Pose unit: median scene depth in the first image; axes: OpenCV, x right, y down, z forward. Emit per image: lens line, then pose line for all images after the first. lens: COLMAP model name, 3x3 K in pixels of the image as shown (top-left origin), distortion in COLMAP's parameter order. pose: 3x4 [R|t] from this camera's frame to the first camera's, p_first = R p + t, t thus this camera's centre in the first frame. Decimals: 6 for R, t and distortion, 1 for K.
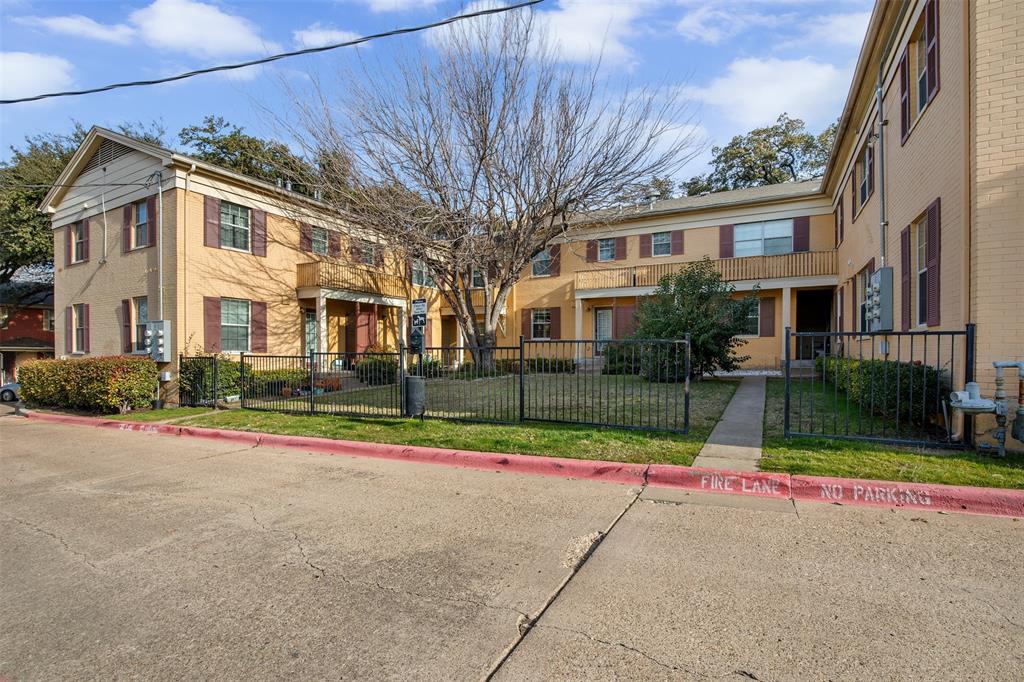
lens RADIAL K [[468.2, 0, 512.0], [0, 468.2, 341.0], [0, 0, 1]] dist [0.001613, 0.000112]
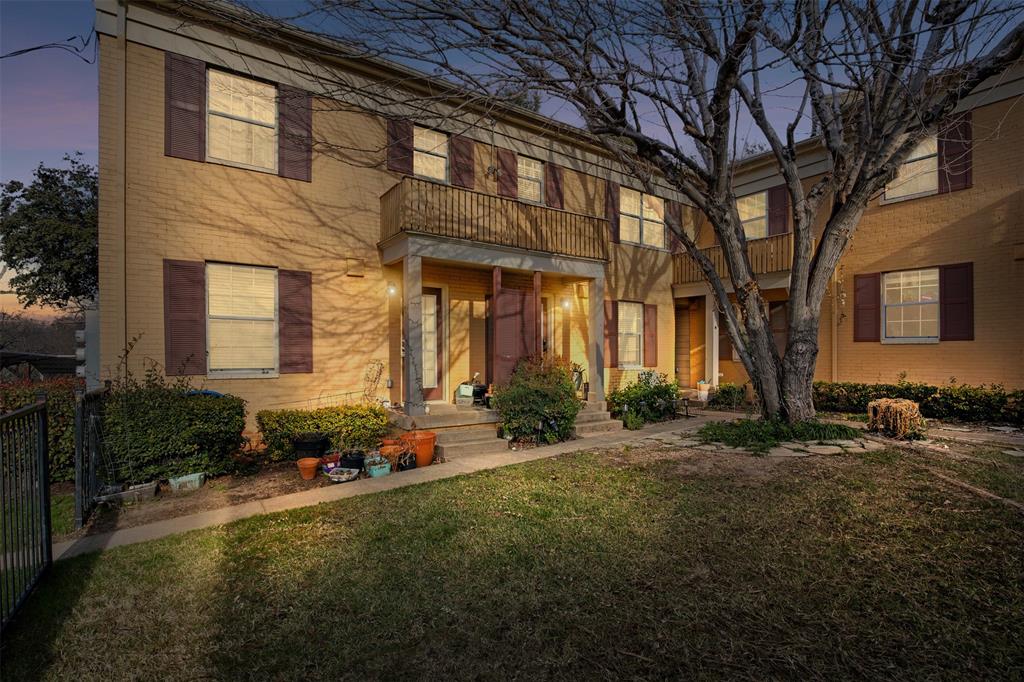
lens RADIAL K [[464.4, 0, 512.0], [0, 464.4, 341.0], [0, 0, 1]] dist [-0.040915, -0.000025]
pose [[0.887635, -0.003372, -0.460536, -0.102647], [0.004576, 0.999988, 0.001498, -0.007887], [0.460526, -0.003438, 0.887640, 0.623944]]
